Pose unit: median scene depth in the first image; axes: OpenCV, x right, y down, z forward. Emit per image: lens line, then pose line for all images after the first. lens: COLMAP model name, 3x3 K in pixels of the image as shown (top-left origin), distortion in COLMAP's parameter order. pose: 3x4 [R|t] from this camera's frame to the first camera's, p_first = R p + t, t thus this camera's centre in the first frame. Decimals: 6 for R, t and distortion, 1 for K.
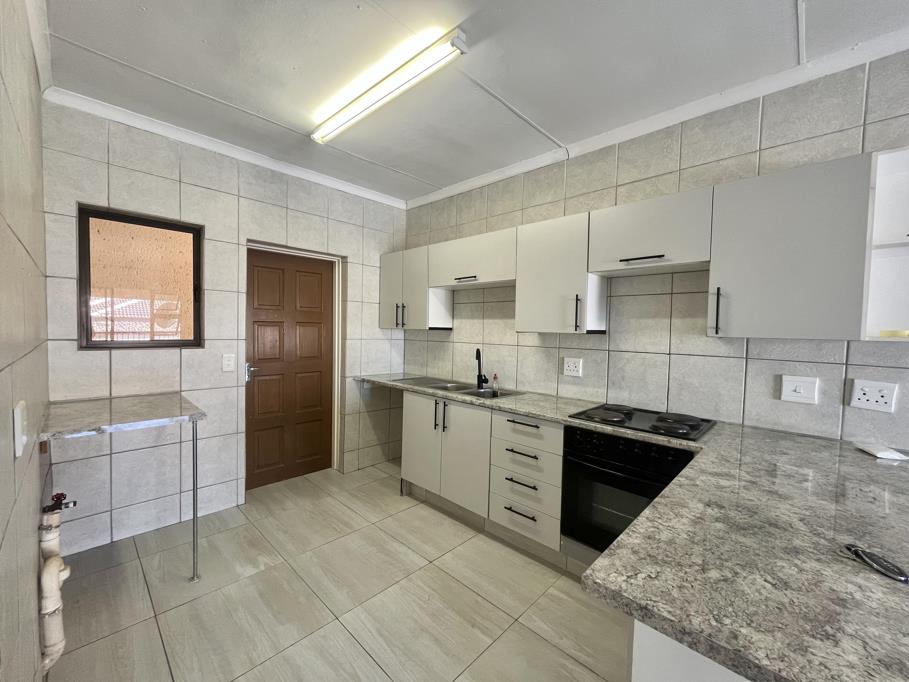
lens RADIAL K [[367.3, 0, 451.8], [0, 367.3, 342.4], [0, 0, 1]] dist [-0.003317, -0.000052]
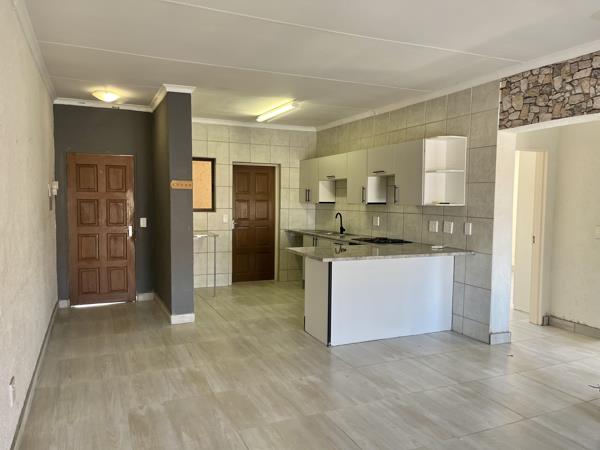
lens RADIAL K [[453.8, 0, 298.2], [0, 453.8, 229.0], [0, 0, 1]] dist [0.067858, -0.082602]
pose [[0.929885, 0.010918, -0.367689, 0.866723], [-0.003181, 0.999761, 0.021640, 0.058885], [0.367838, -0.018953, 0.929697, -1.486677]]
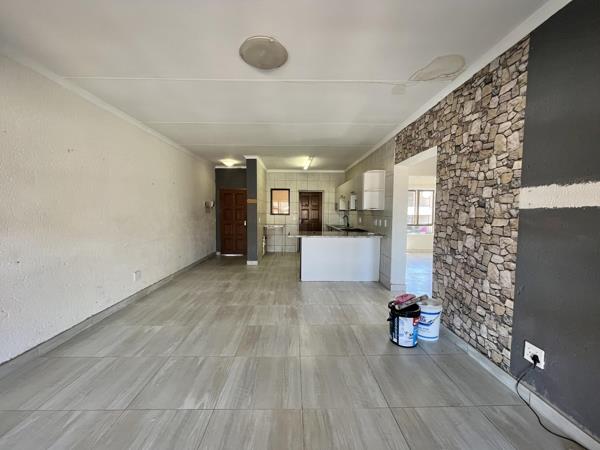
lens RADIAL K [[242.4, 0, 298.4], [0, 242.4, 226.3], [0, 0, 1]] dist [-0.003317, -0.000052]
pose [[0.709555, 0.027339, -0.704120, 1.615803], [-0.019936, 0.999626, 0.018723, 0.099892], [0.704368, 0.000752, 0.709835, -1.128707]]
